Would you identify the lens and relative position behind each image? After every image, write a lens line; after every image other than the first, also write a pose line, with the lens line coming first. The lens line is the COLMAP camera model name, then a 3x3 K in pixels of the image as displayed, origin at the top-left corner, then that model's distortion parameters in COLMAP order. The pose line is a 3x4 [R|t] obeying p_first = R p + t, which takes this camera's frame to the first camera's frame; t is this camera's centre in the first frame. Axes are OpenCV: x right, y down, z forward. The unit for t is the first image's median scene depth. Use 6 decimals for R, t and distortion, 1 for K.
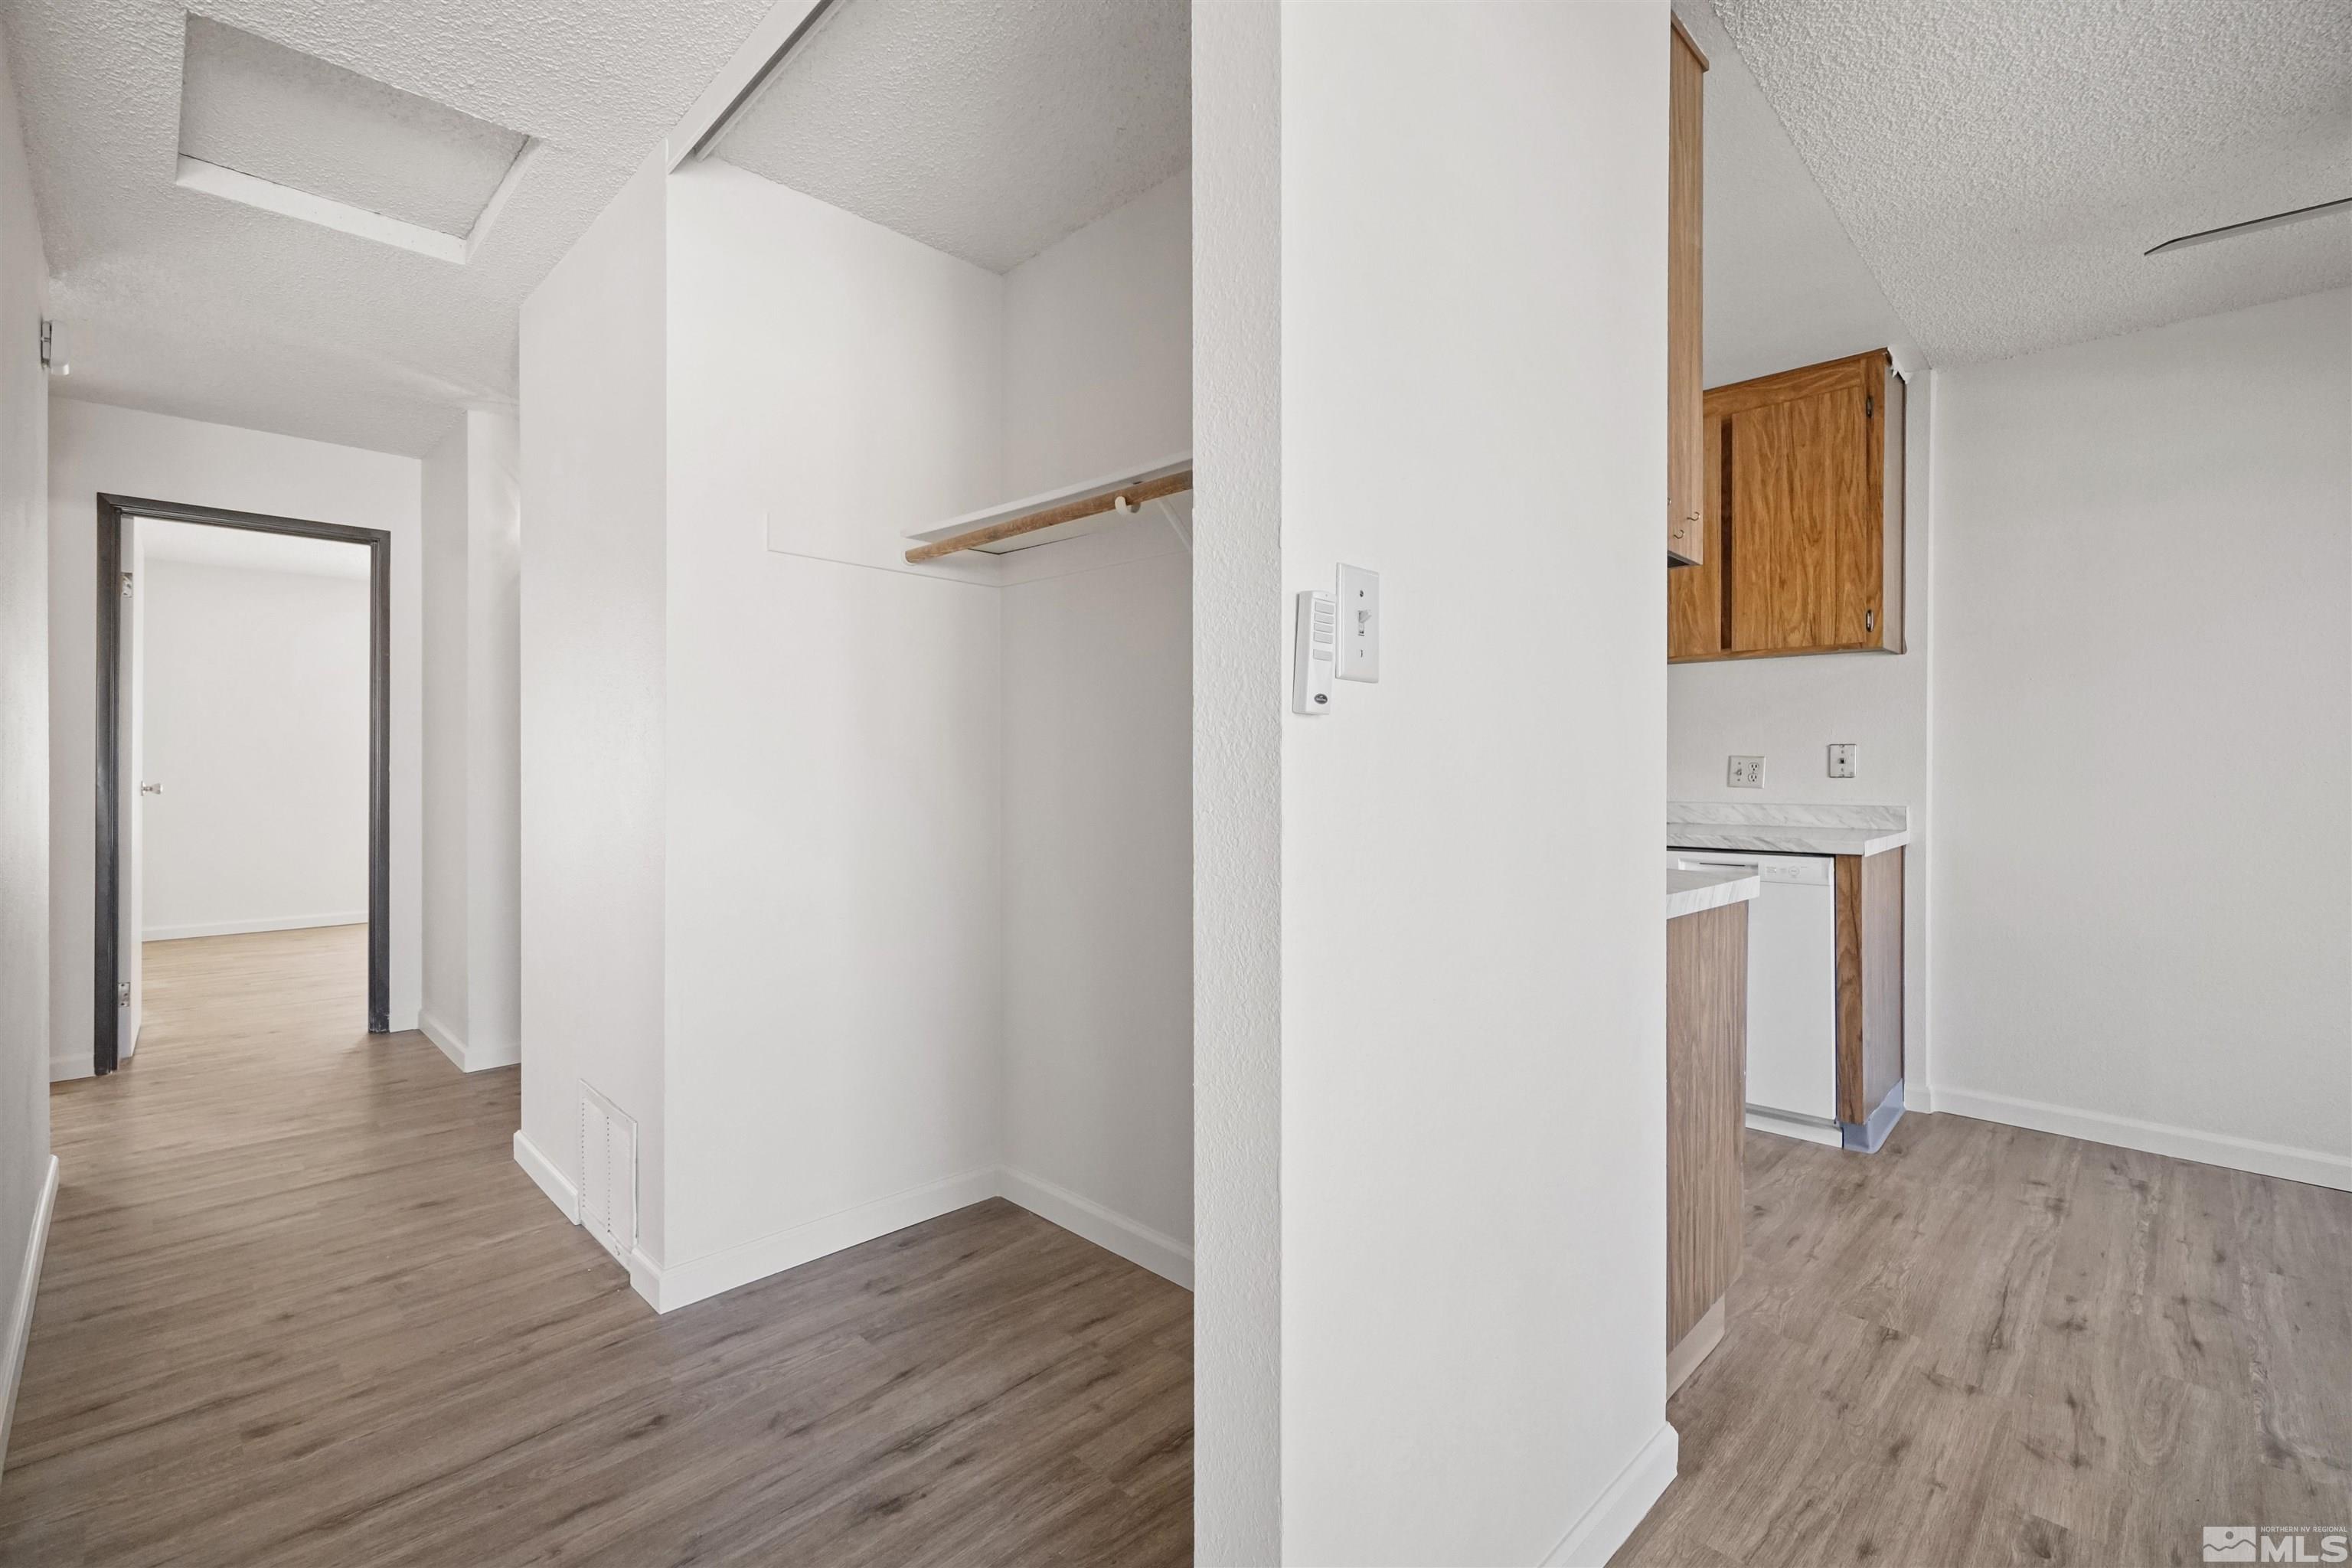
lens RADIAL K [[1026.3, 0, 1175.2], [0, 1026.3, 774.7], [0, 0, 1]] dist [0.002057, -0.000179]
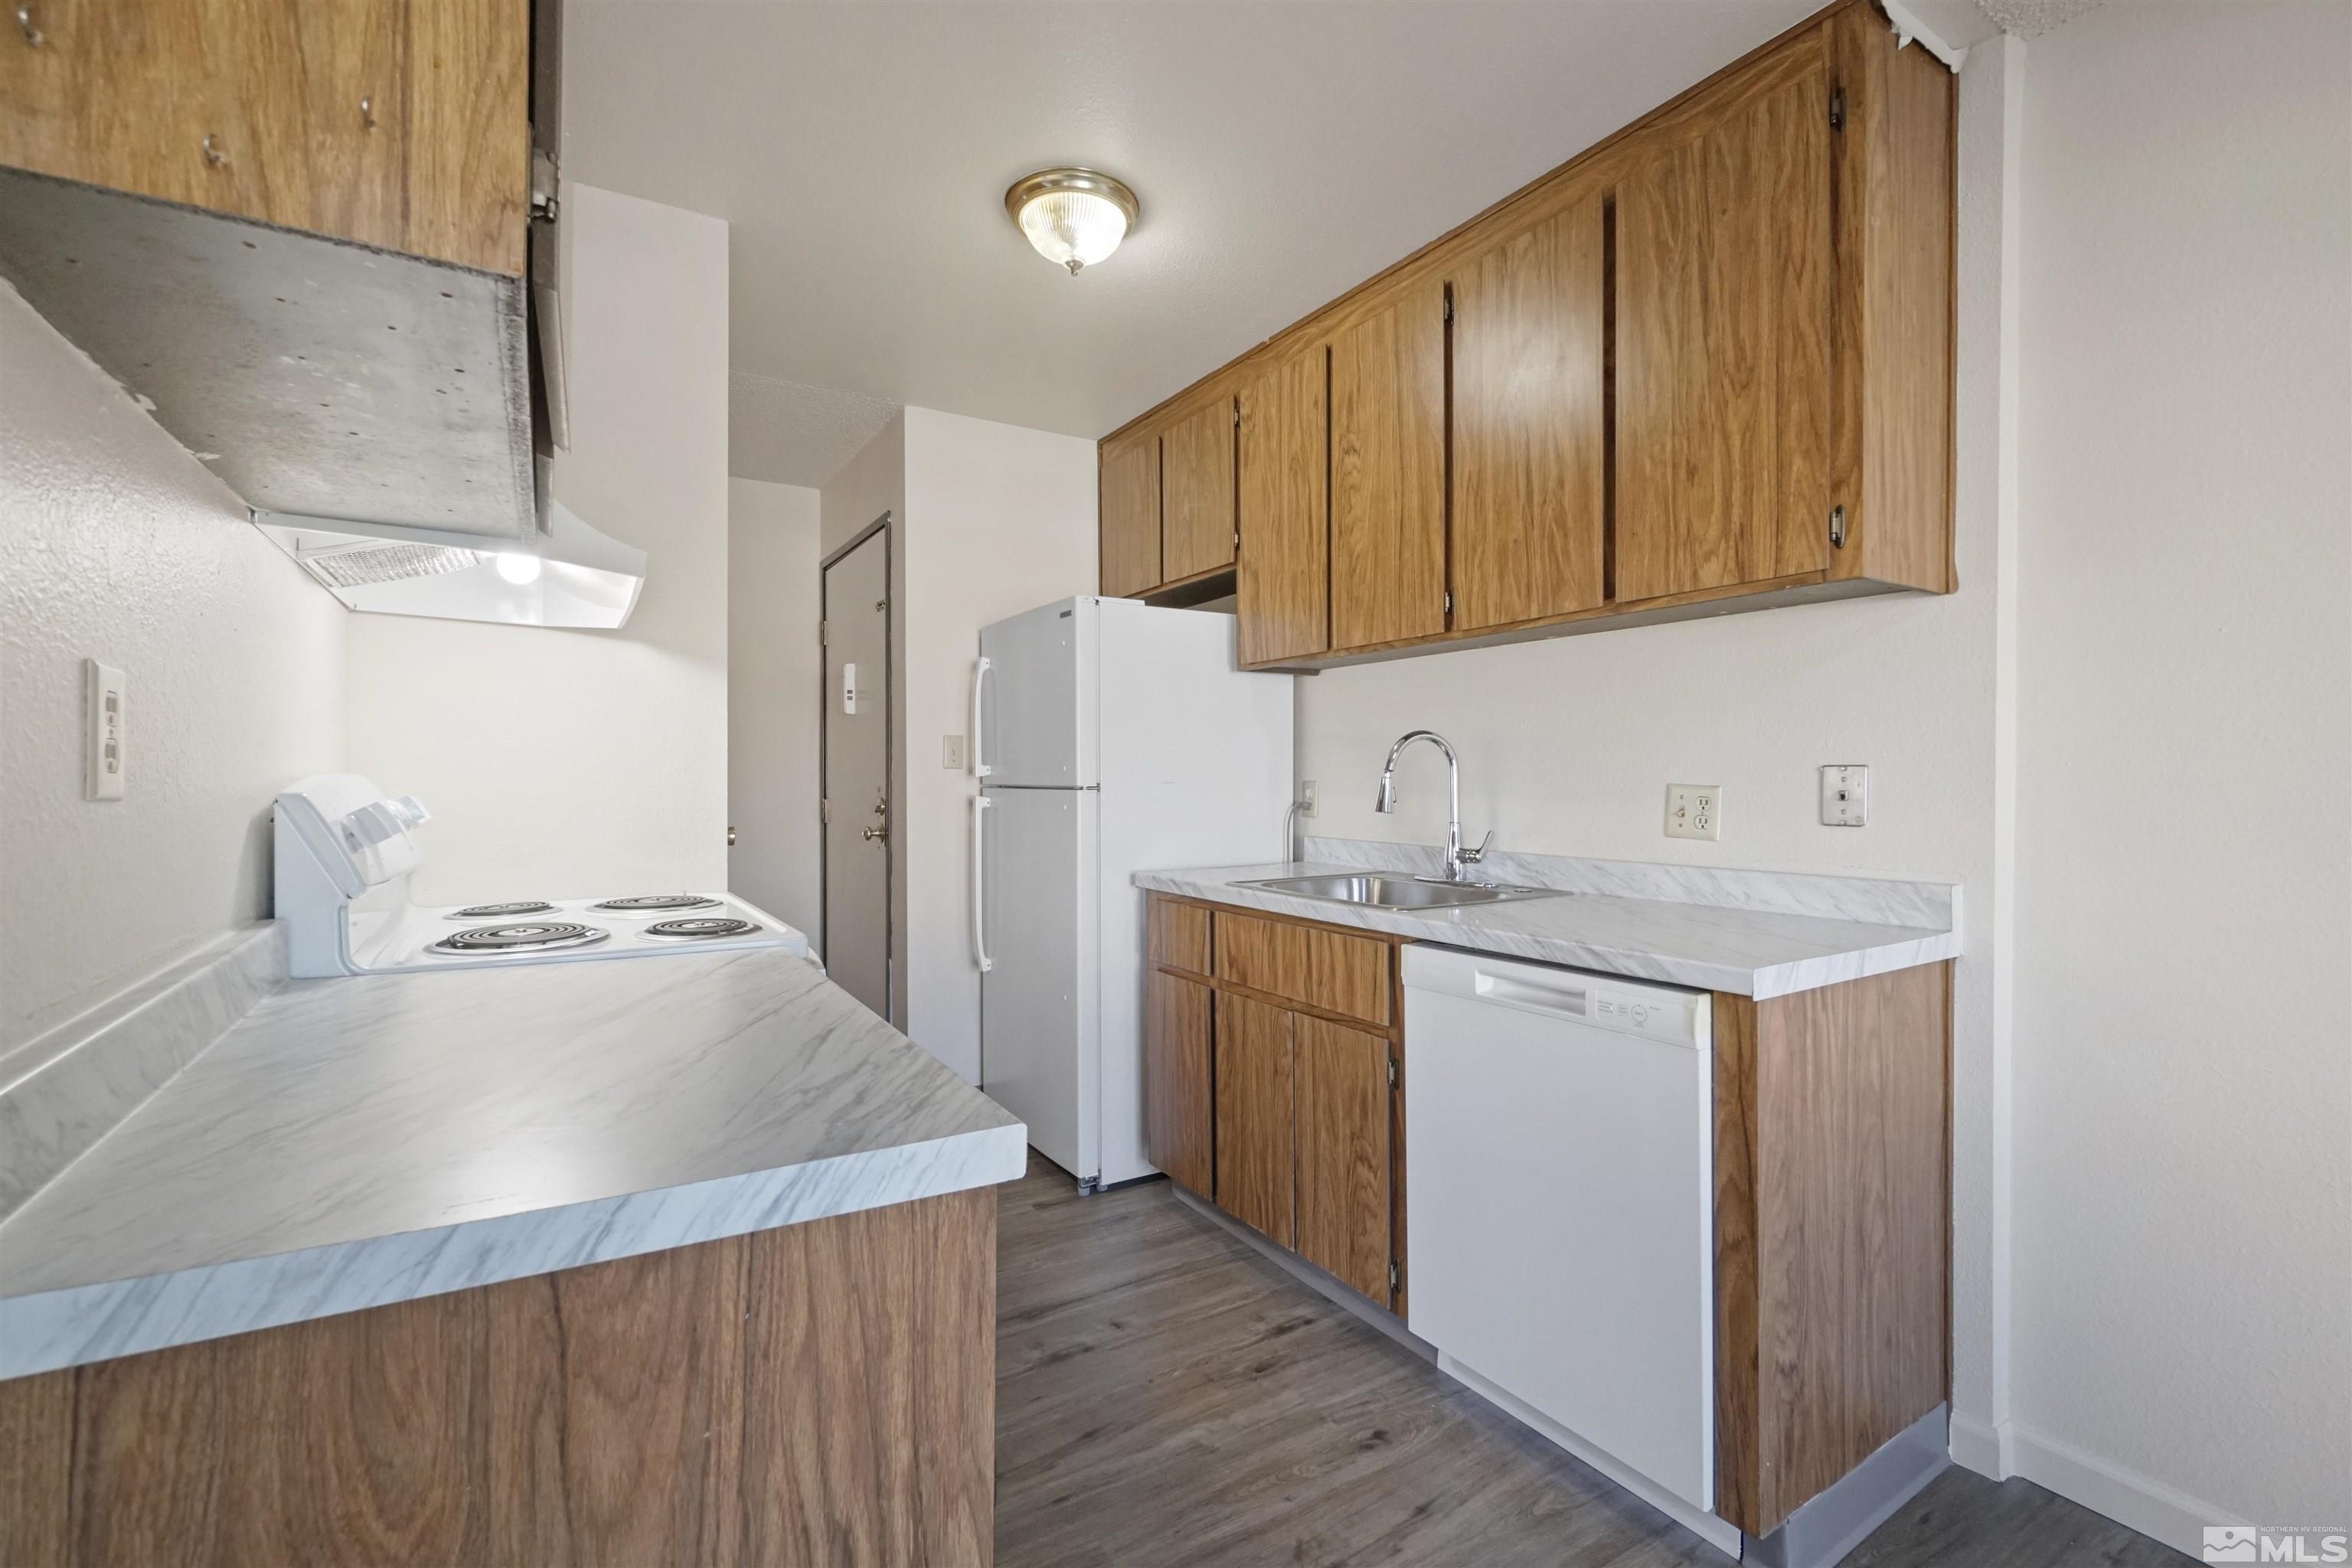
lens RADIAL K [[1026.3, 0, 1188.6], [0, 1026.3, 789.7], [0, 0, 1]] dist [0.002057, -0.000179]
pose [[0.973473, 0.002030, -0.228794, 0.466642], [-0.001191, 0.999992, 0.003808, -0.019498], [0.228800, -0.003434, 0.973467, 0.414878]]
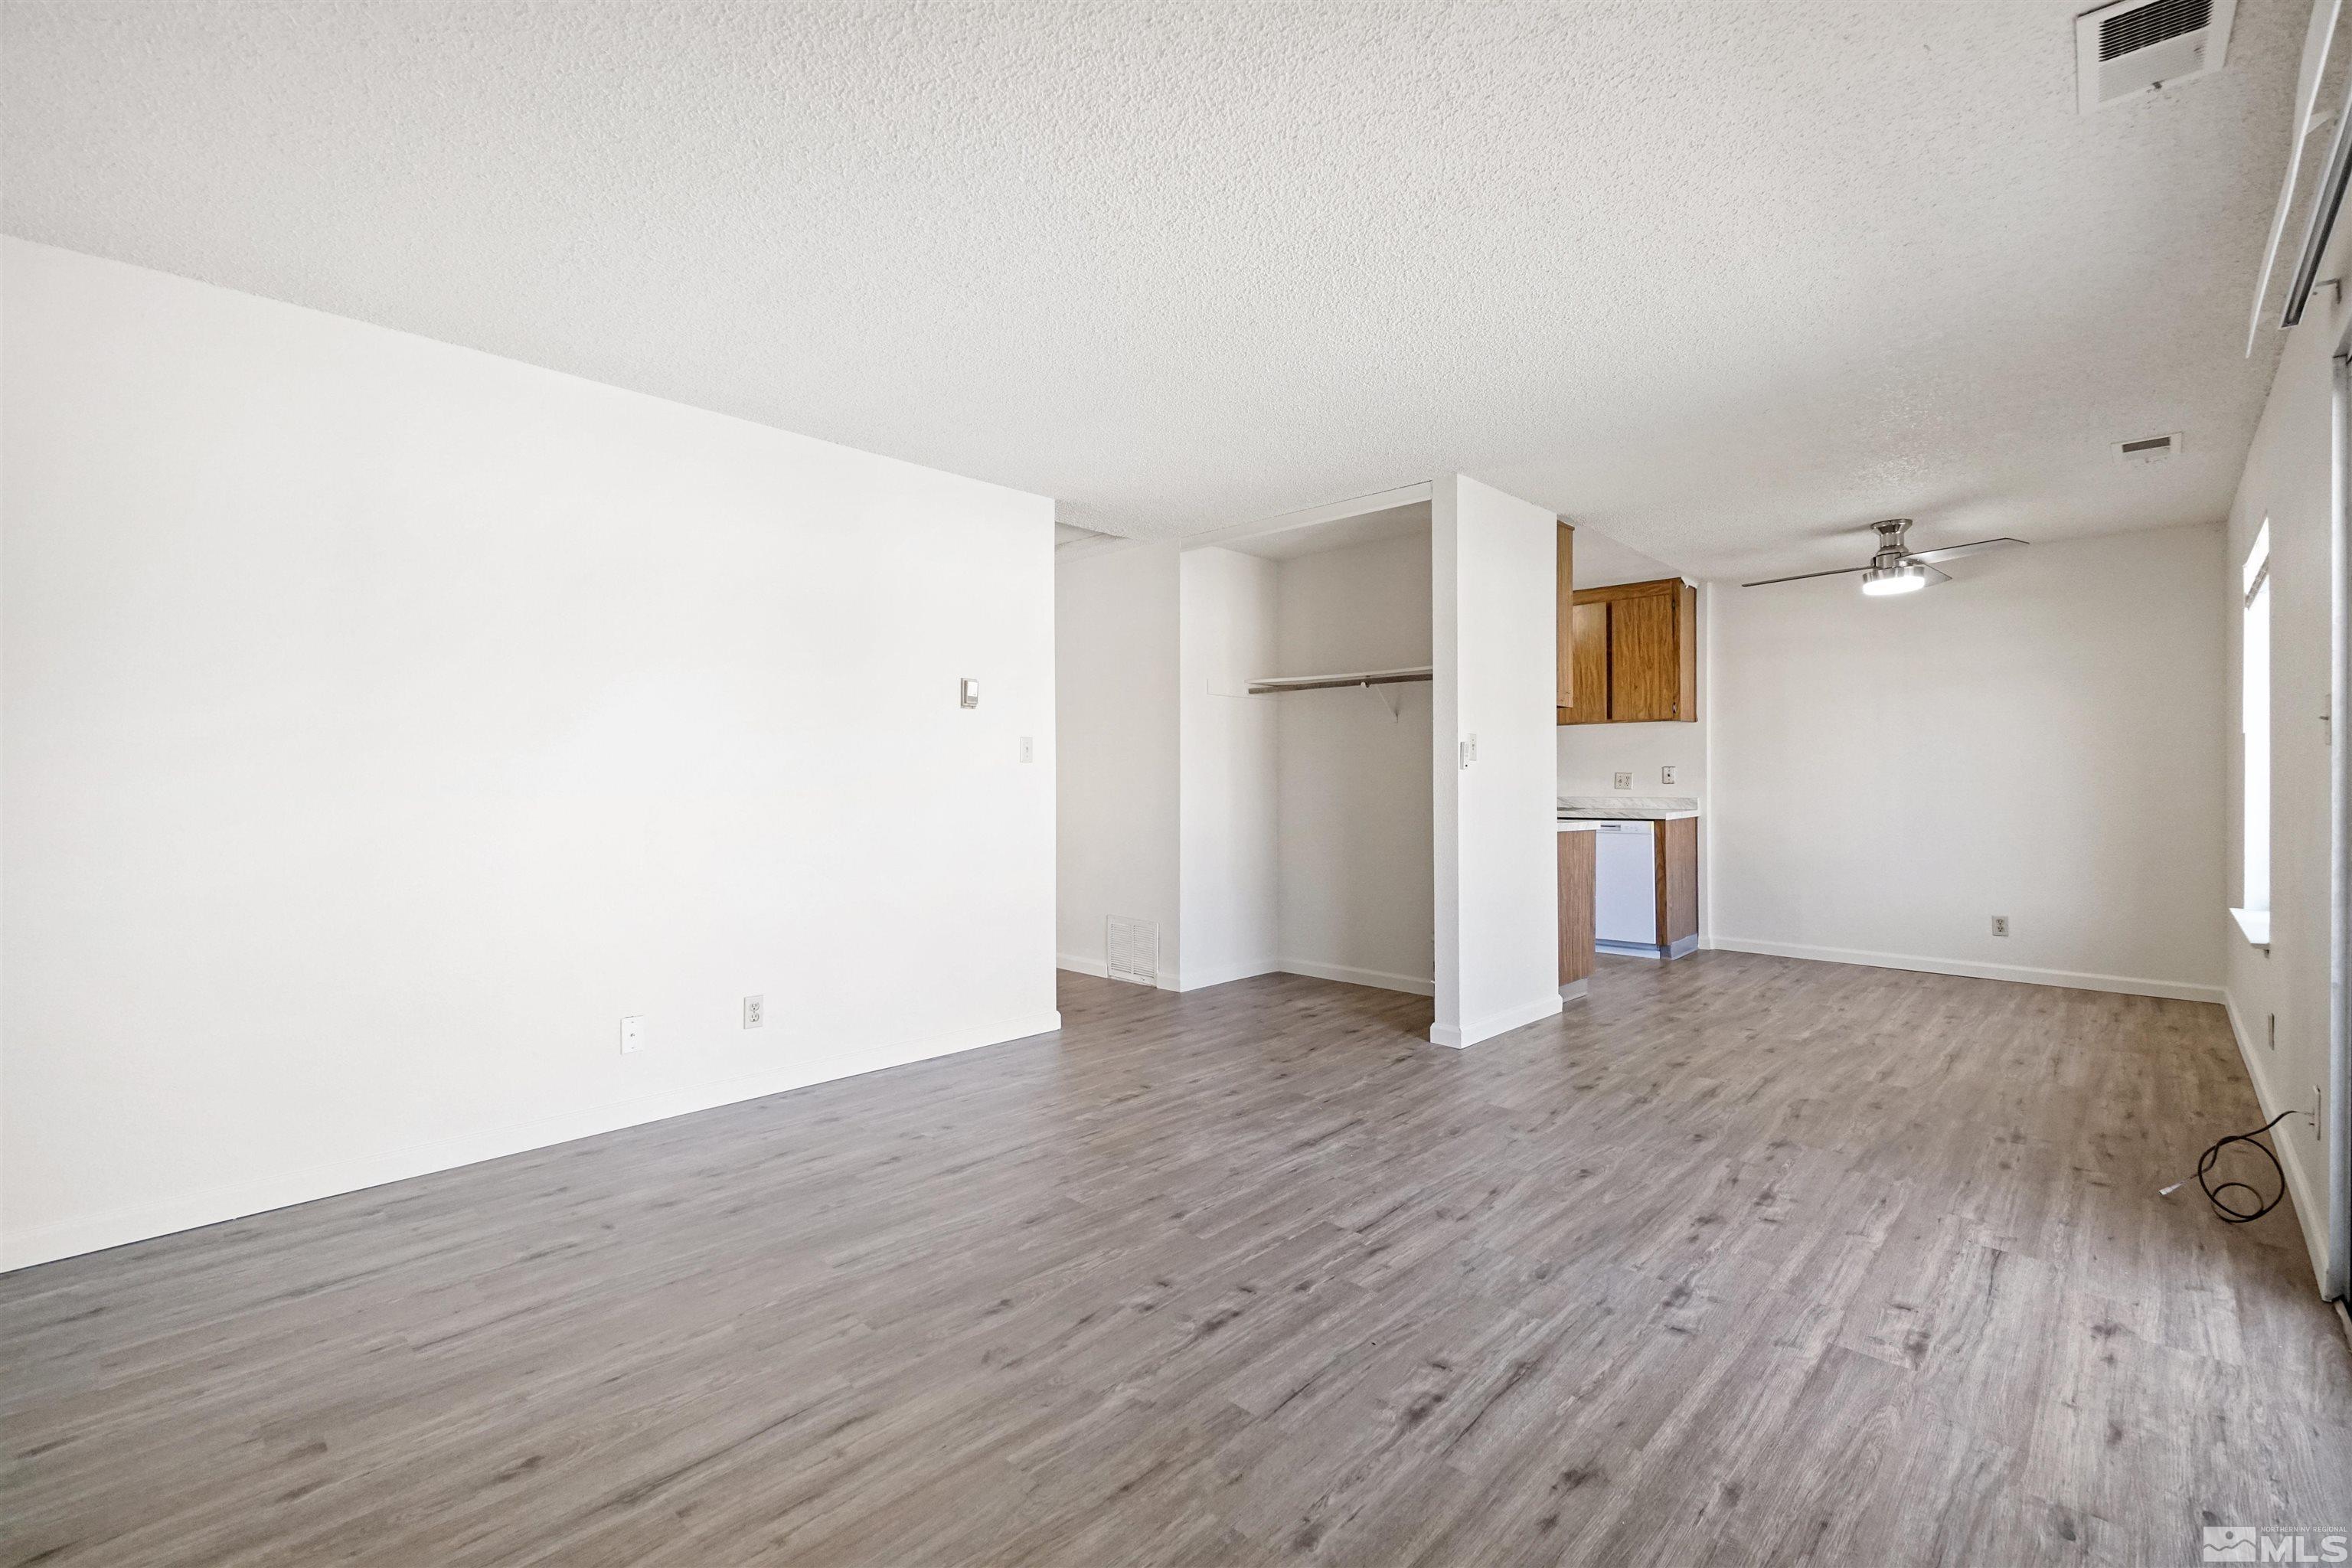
lens RADIAL K [[1026.3, 0, 1152.2], [0, 1026.3, 774.9], [0, 0, 1]] dist [0.002057, -0.000179]
pose [[0.999997, -0.001136, -0.002009, -0.365295], [0.001120, 0.999968, -0.007868, 0.000933], [0.002018, 0.007866, 0.999967, -1.047795]]
